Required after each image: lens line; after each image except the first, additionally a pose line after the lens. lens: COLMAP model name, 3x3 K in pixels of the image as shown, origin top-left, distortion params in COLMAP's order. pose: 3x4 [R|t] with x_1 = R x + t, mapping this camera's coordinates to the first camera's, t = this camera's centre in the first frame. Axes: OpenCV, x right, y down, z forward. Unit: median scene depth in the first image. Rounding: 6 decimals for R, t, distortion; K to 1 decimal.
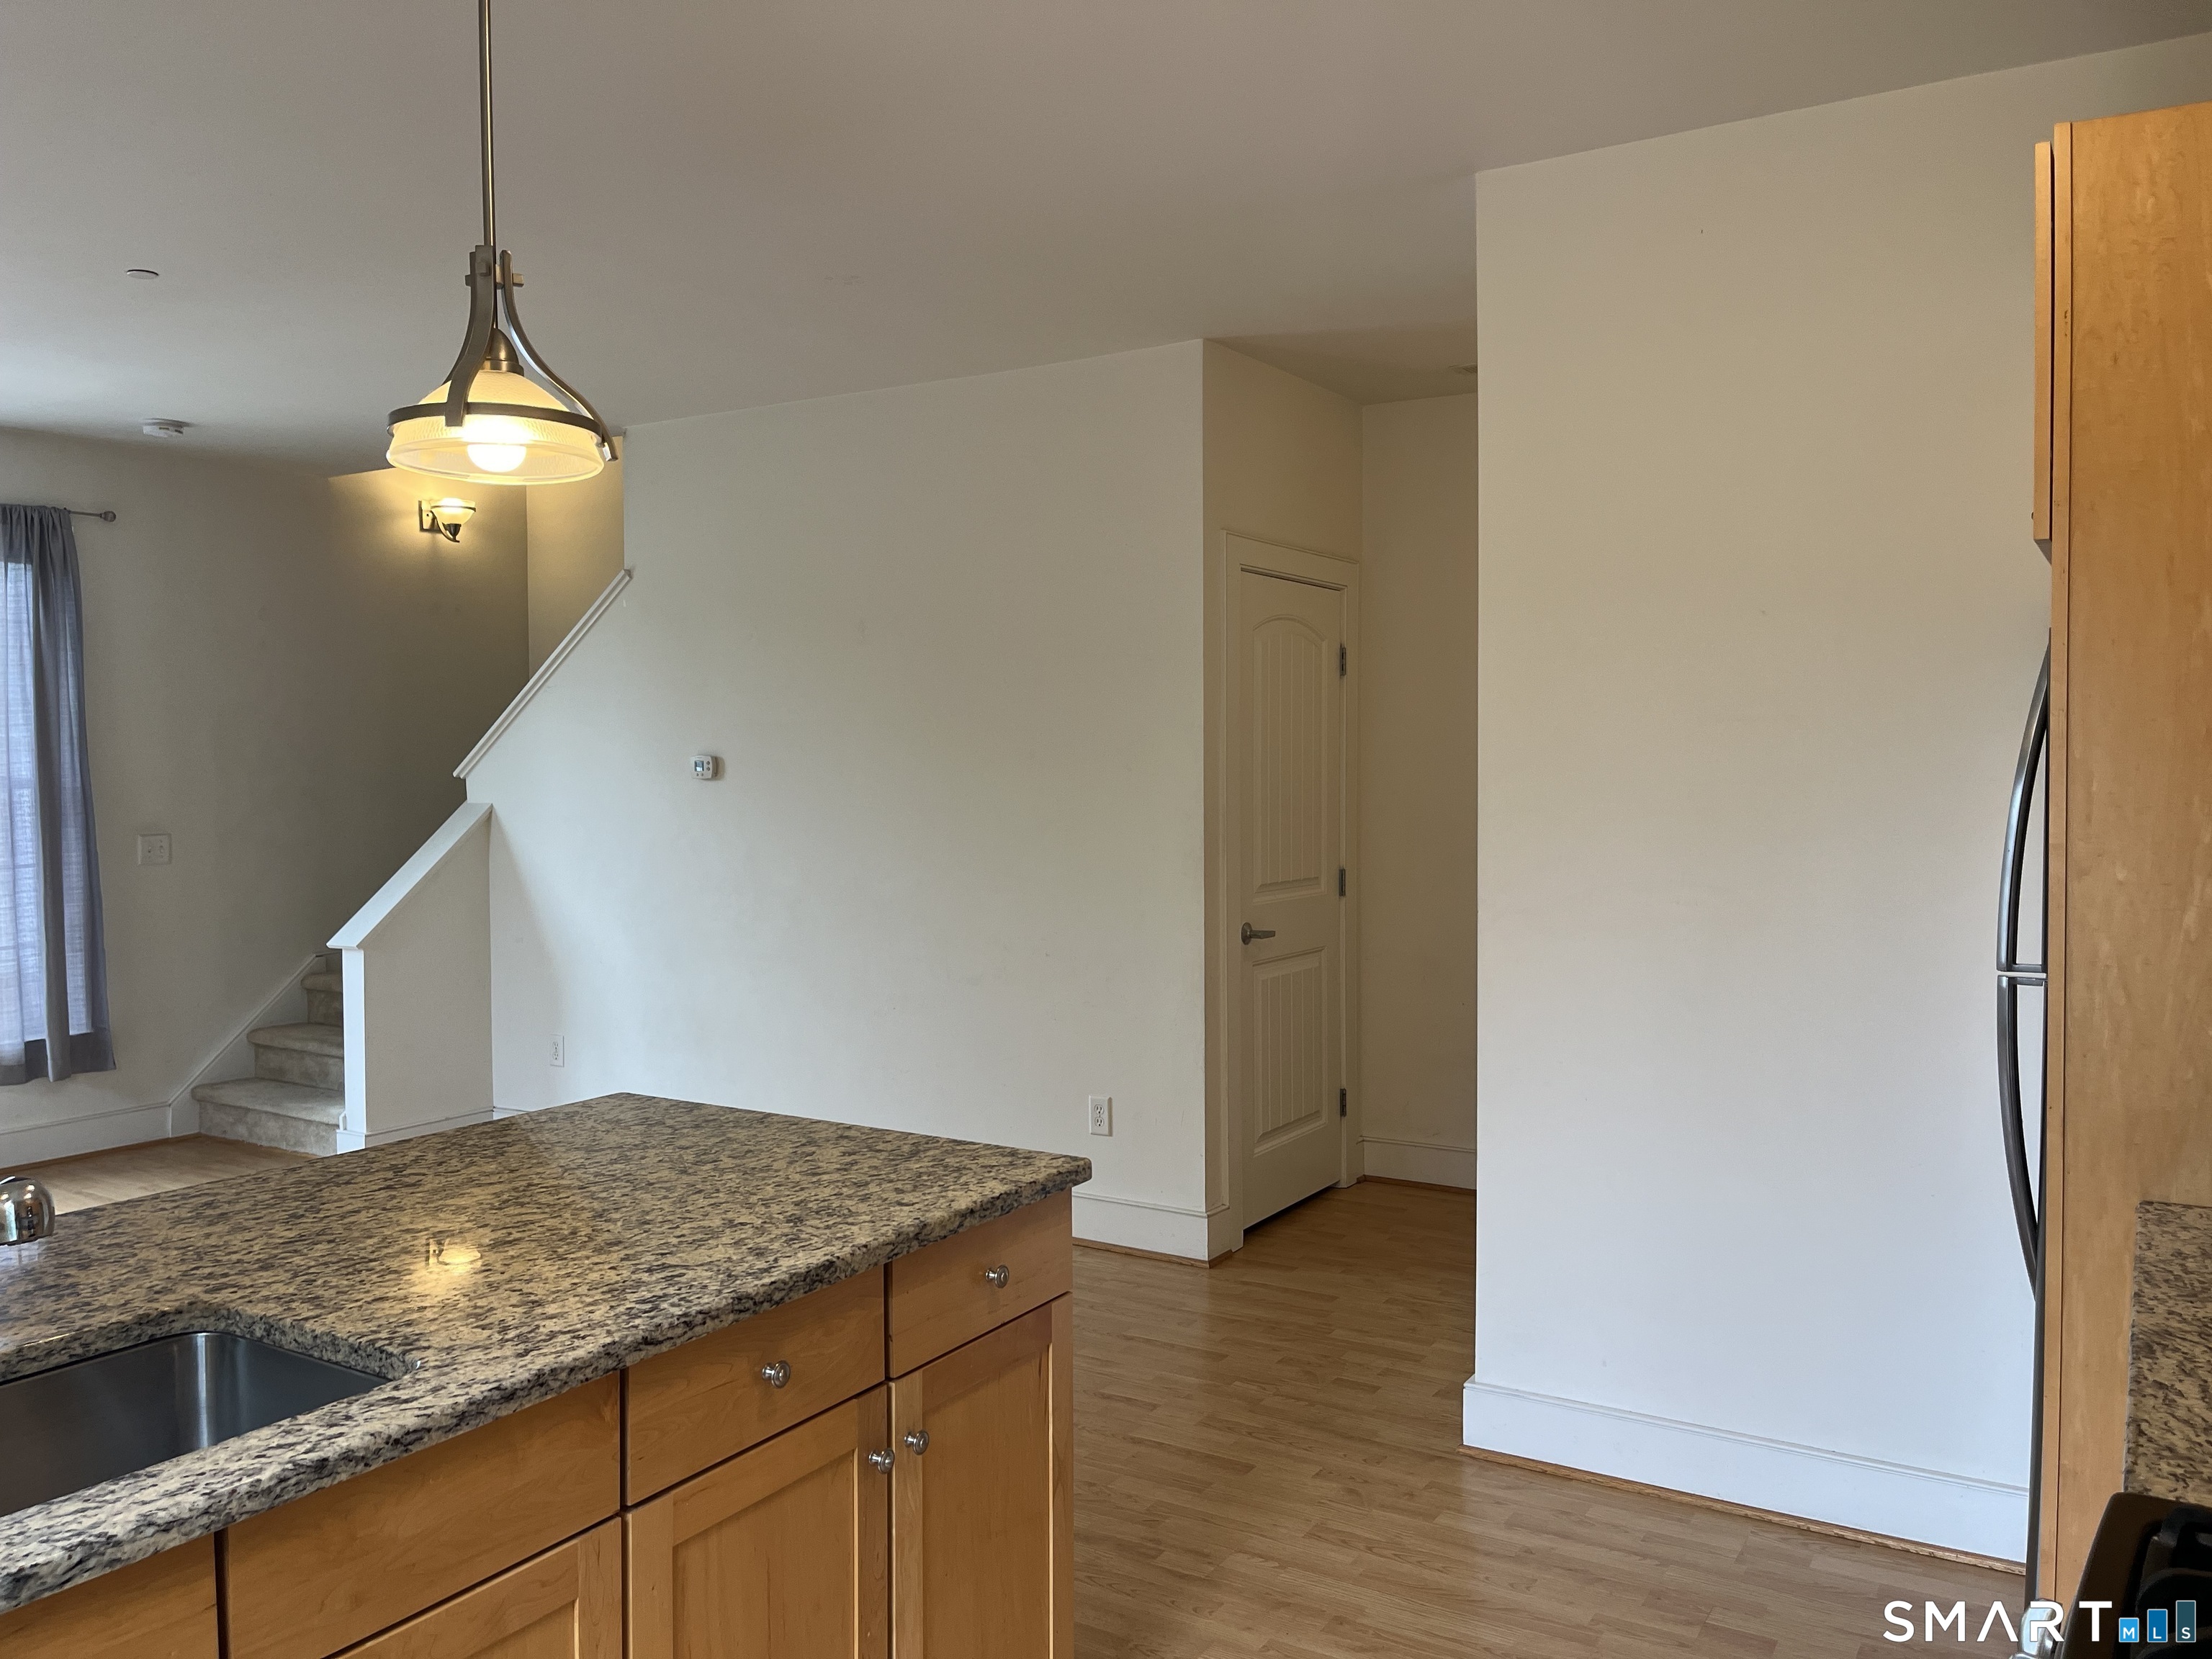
lens RADIAL K [[1664.9, 0, 1109.6], [0, 1664.9, 834.6], [0, 0, 1]] dist [0.105145, -0.137655]
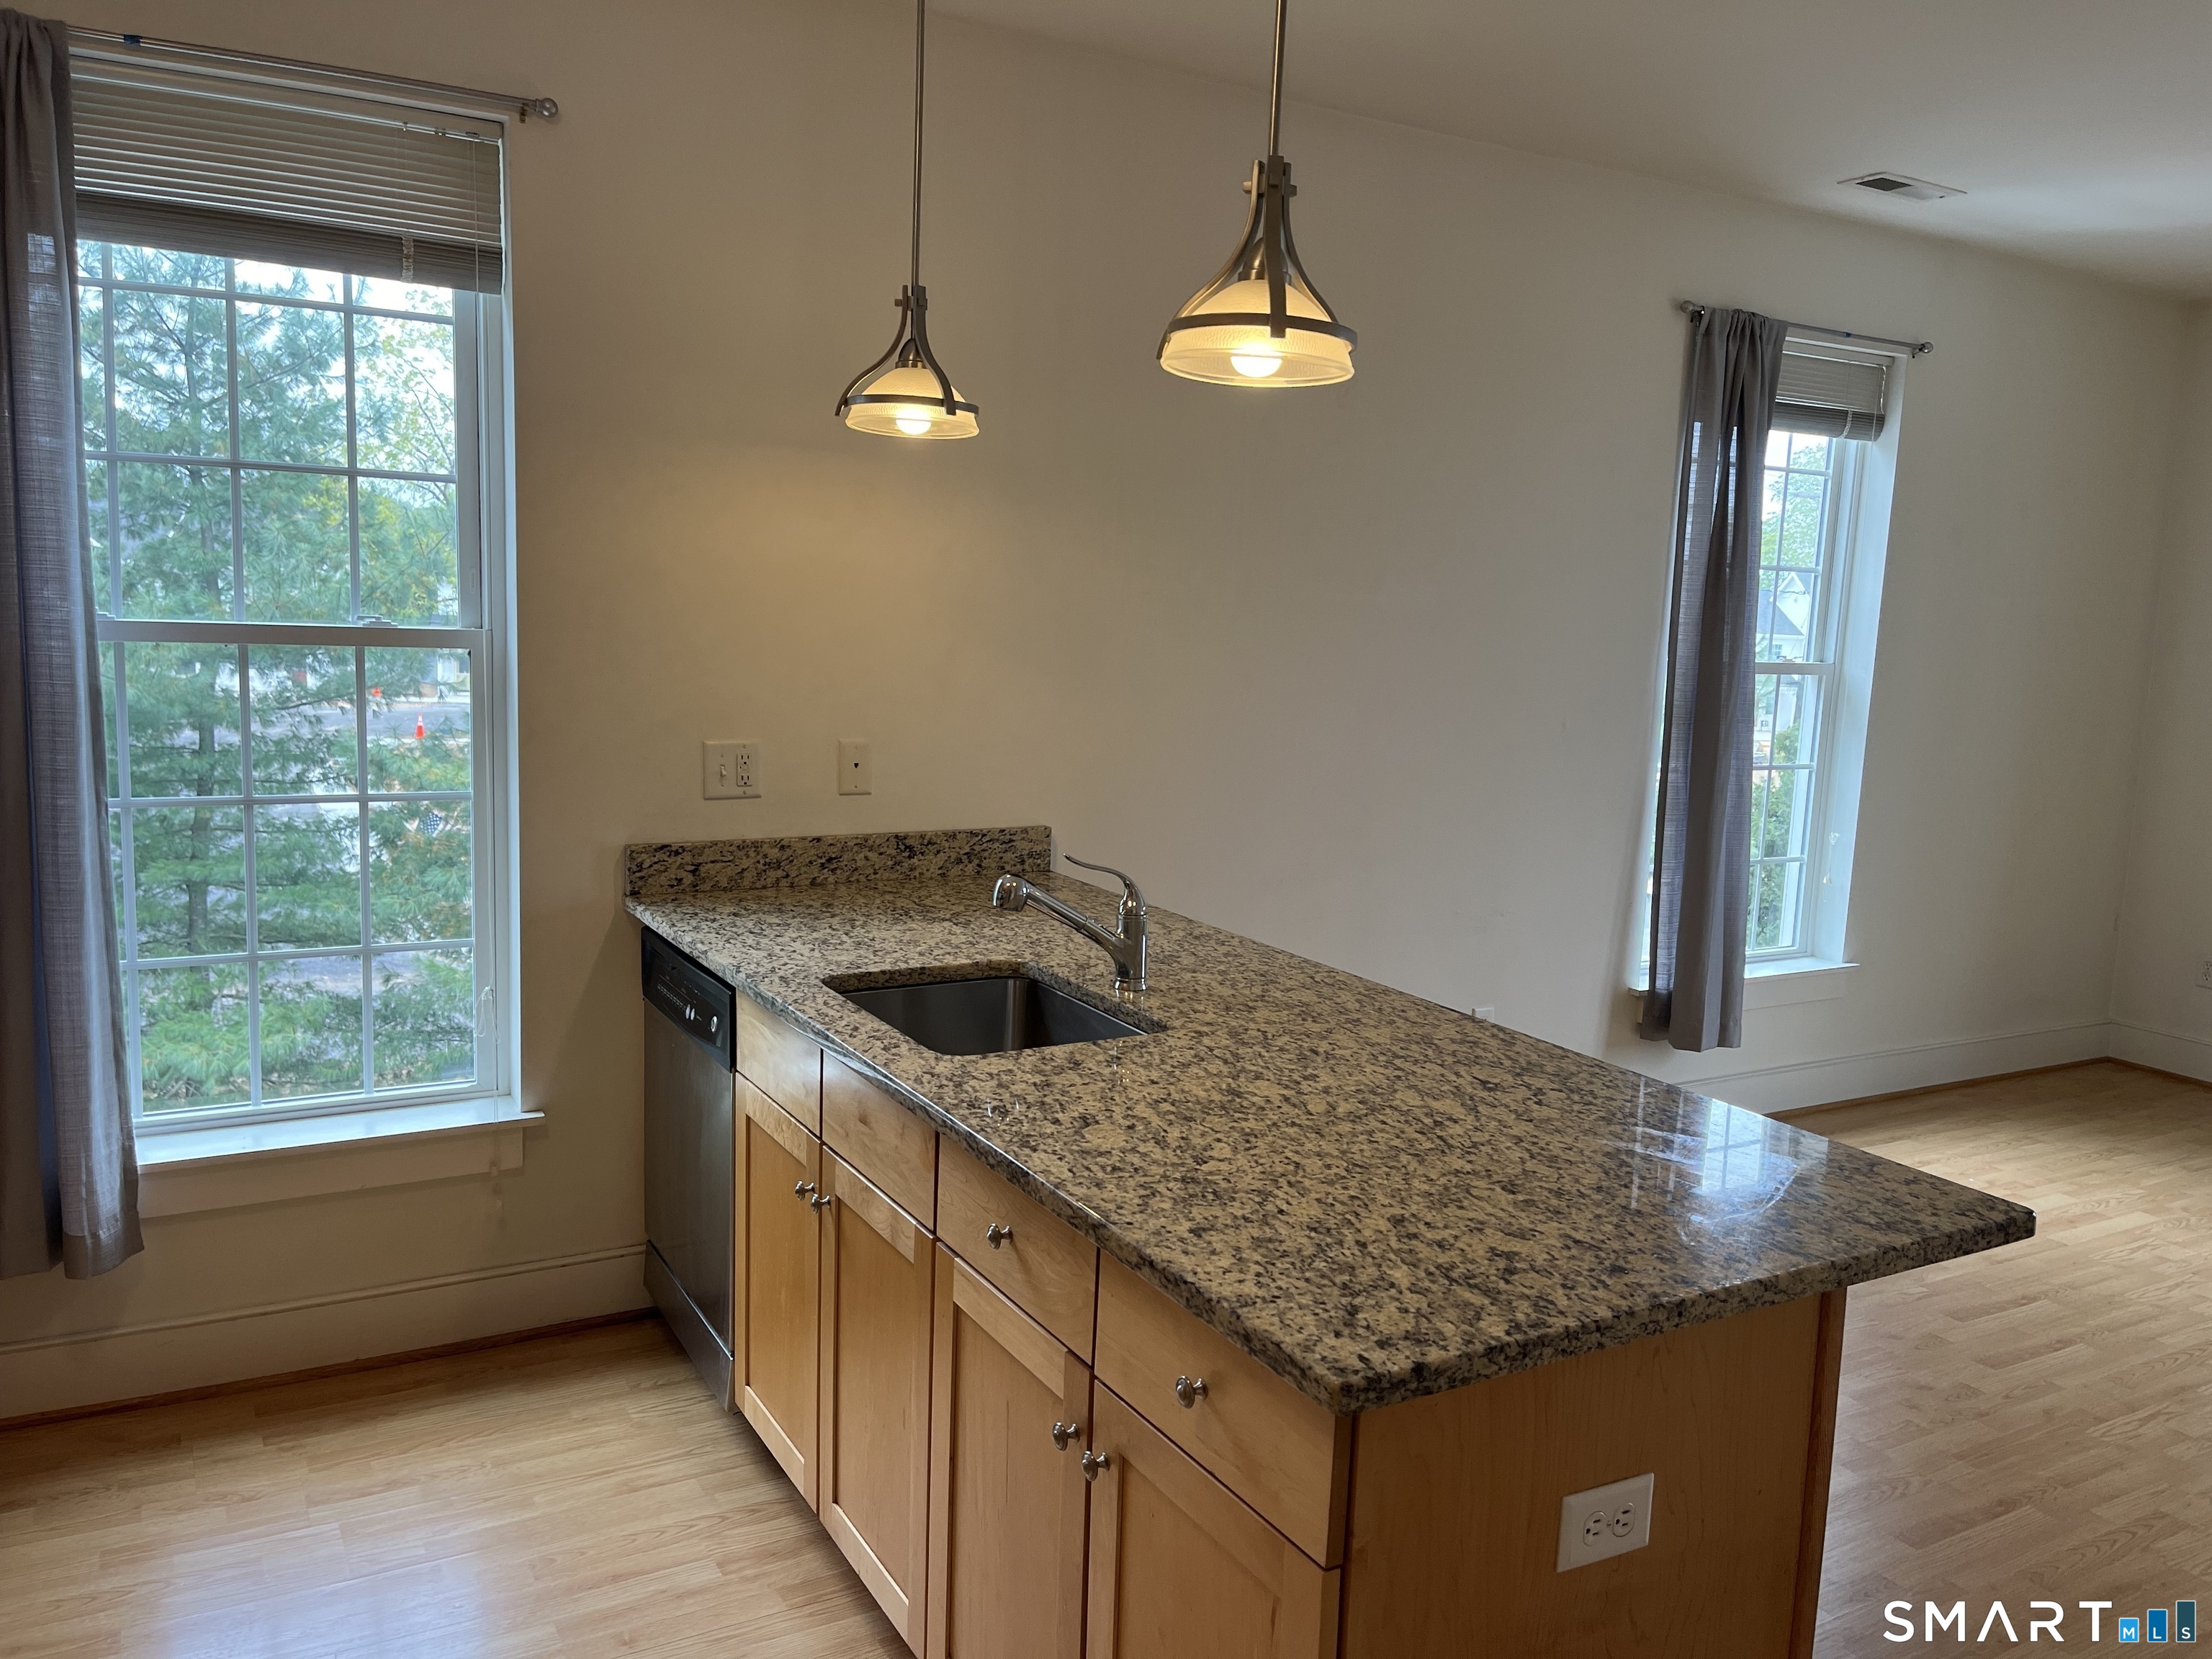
lens RADIAL K [[1664.9, 0, 1109.6], [0, 1664.9, 834.6], [0, 0, 1]] dist [0.105145, -0.137655]
pose [[-0.476575, 0.107215, -0.872571, 0.605873], [-0.073763, 0.984159, 0.161213, -0.091107], [0.876034, 0.141193, -0.461118, 1.406549]]
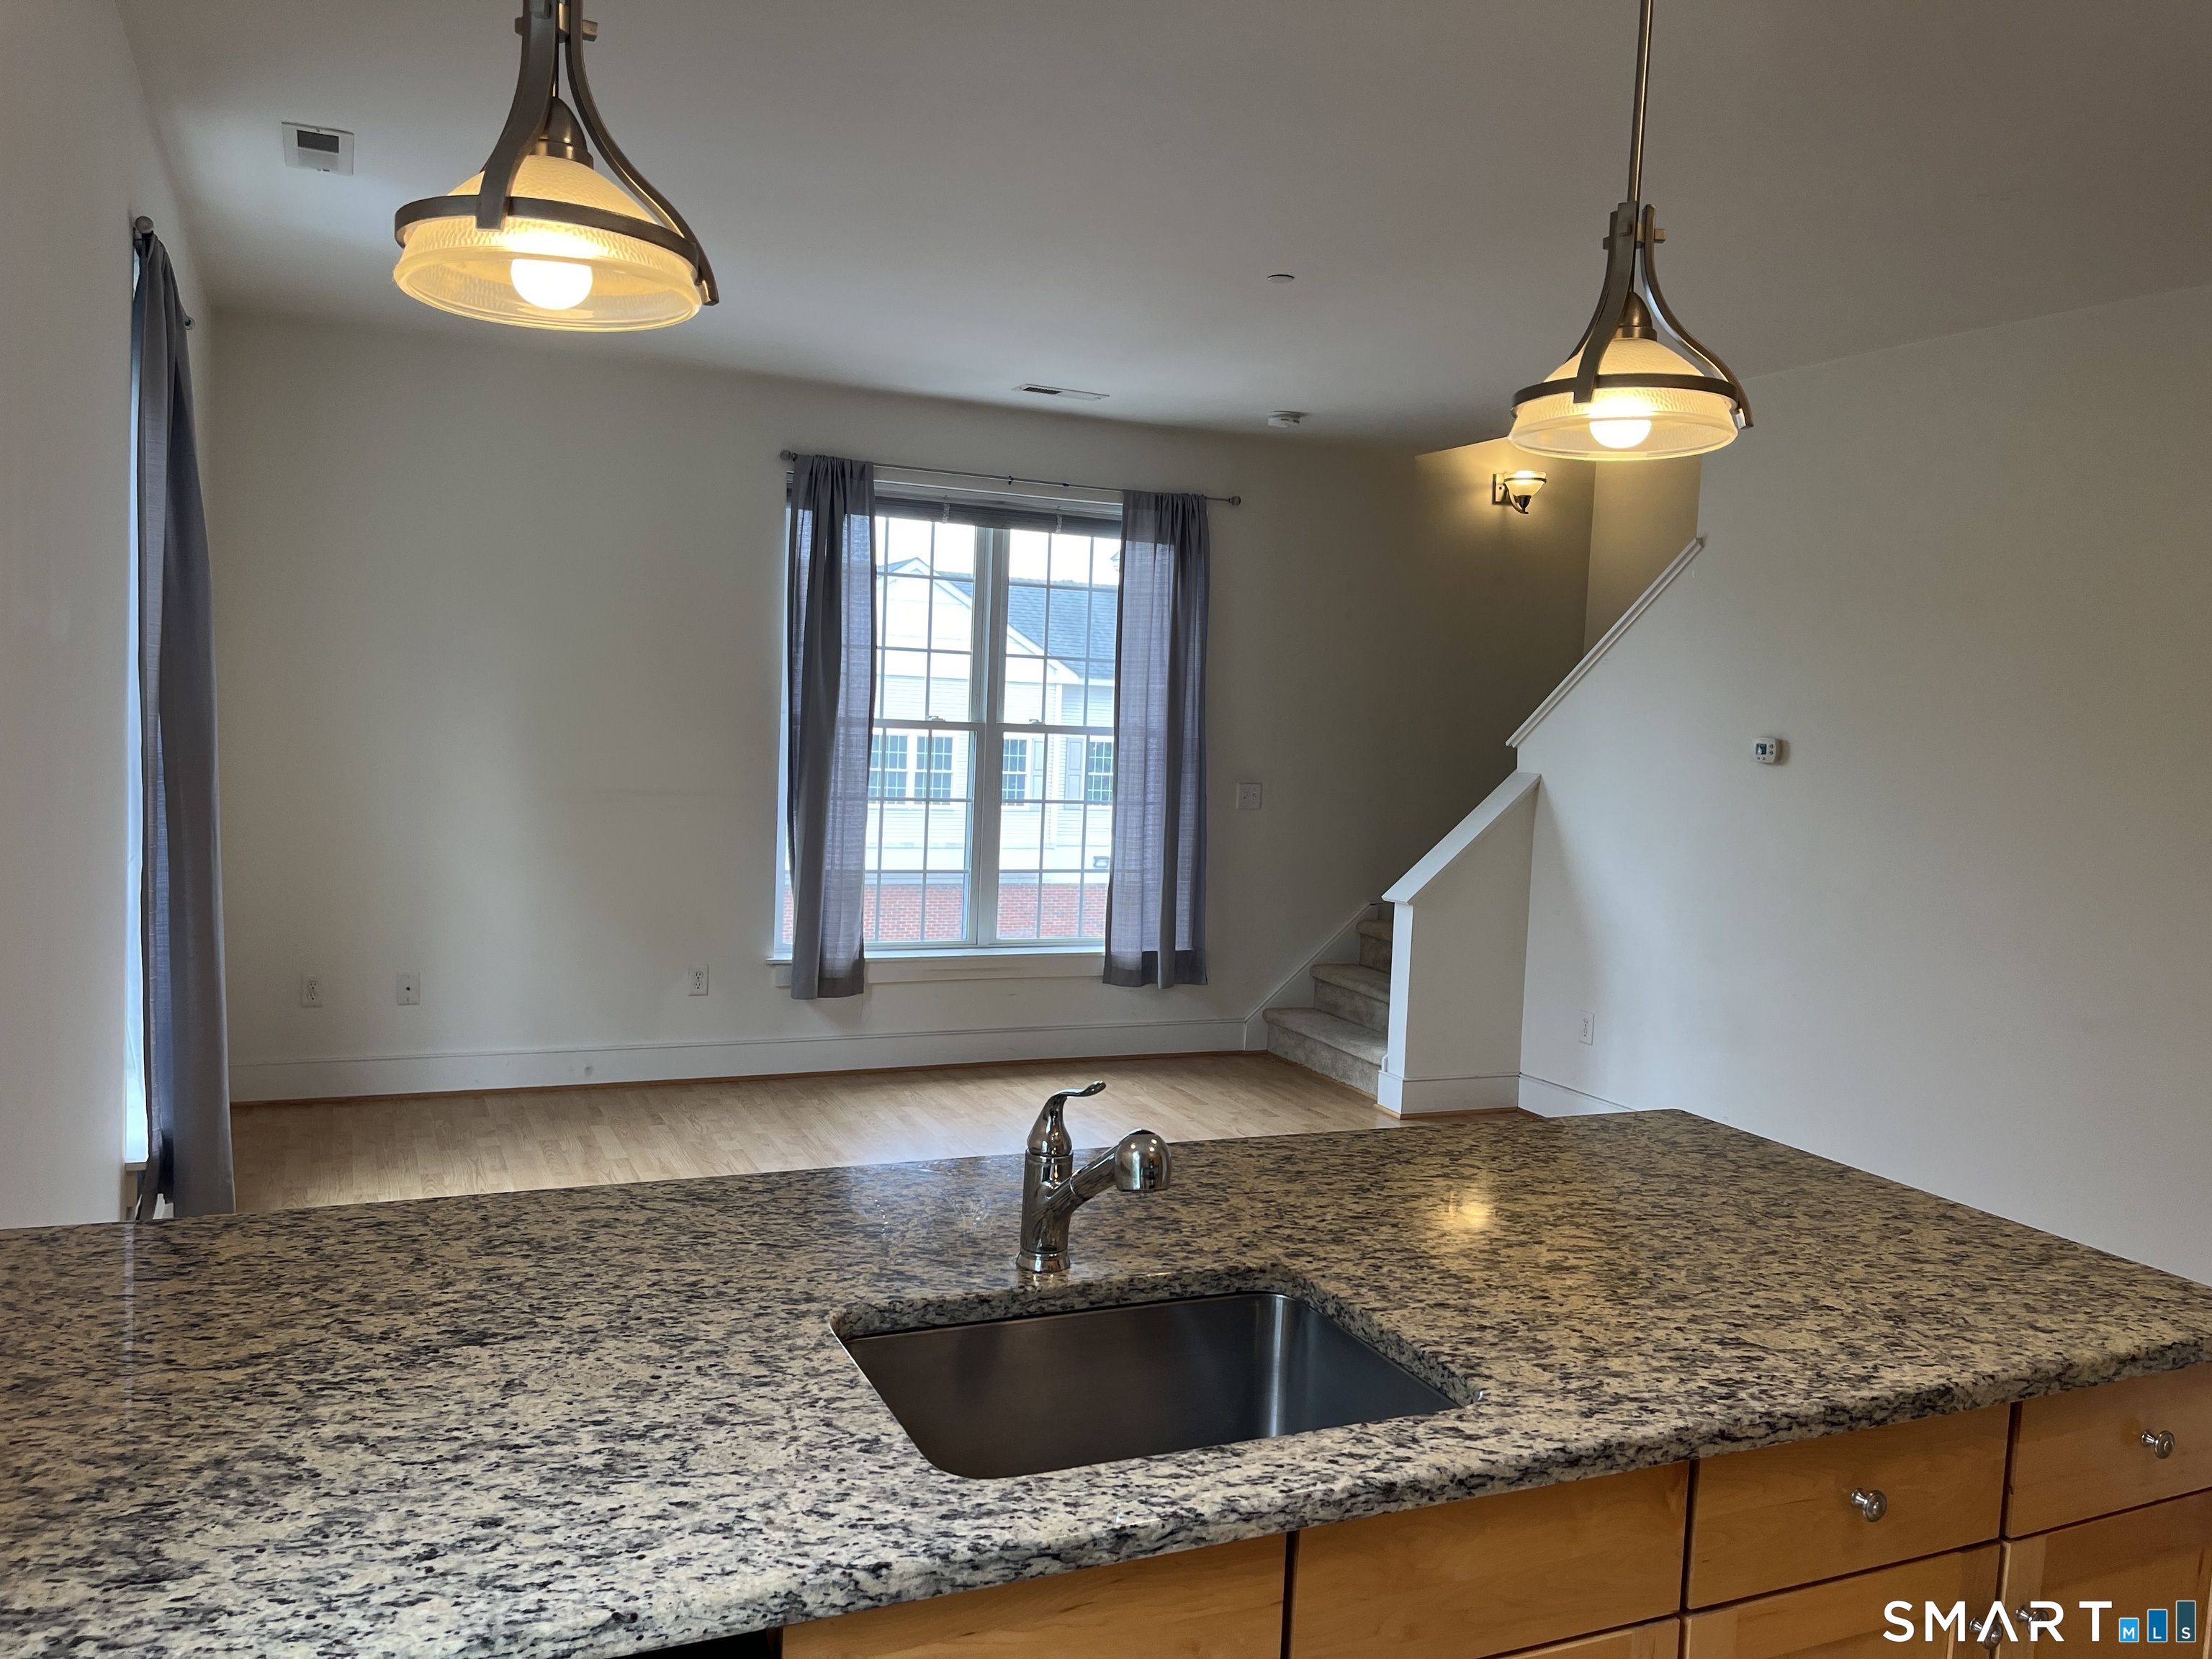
lens RADIAL K [[1664.9, 0, 1109.6], [0, 1664.9, 834.6], [0, 0, 1]] dist [0.105145, -0.137655]
pose [[0.827283, 0.081101, -0.555900, -0.062375], [-0.069266, 0.996700, 0.042330, -0.022704], [0.557499, 0.003486, 0.830171, 0.074027]]
